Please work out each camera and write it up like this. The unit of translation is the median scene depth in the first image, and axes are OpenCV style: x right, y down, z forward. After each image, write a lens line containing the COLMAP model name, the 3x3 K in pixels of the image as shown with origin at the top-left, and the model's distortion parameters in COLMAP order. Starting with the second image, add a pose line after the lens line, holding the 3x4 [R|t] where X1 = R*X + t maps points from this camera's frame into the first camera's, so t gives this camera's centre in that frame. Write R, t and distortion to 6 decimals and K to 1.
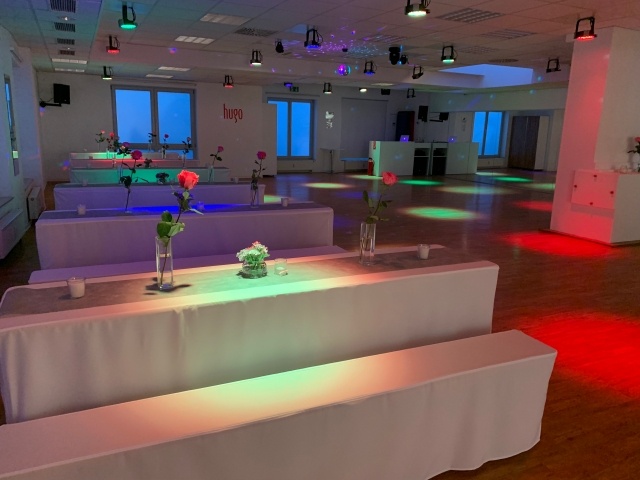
lens RADIAL K [[491.3, 0, 320.0], [0, 491.3, 240.0], [0, 0, 1]] dist [0.008477, 0.002228]
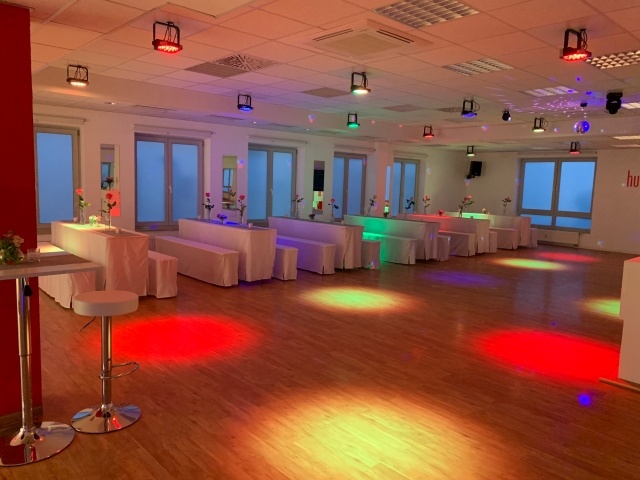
lens RADIAL K [[491.3, 0, 320.0], [0, 491.3, 240.0], [0, 0, 1]] dist [0.008477, 0.002228]
pose [[0.290487, 0.095101, -0.952141, 0.721311], [-0.241033, 0.970235, 0.023372, -0.055661], [0.926024, 0.222708, 0.304763, 0.327156]]
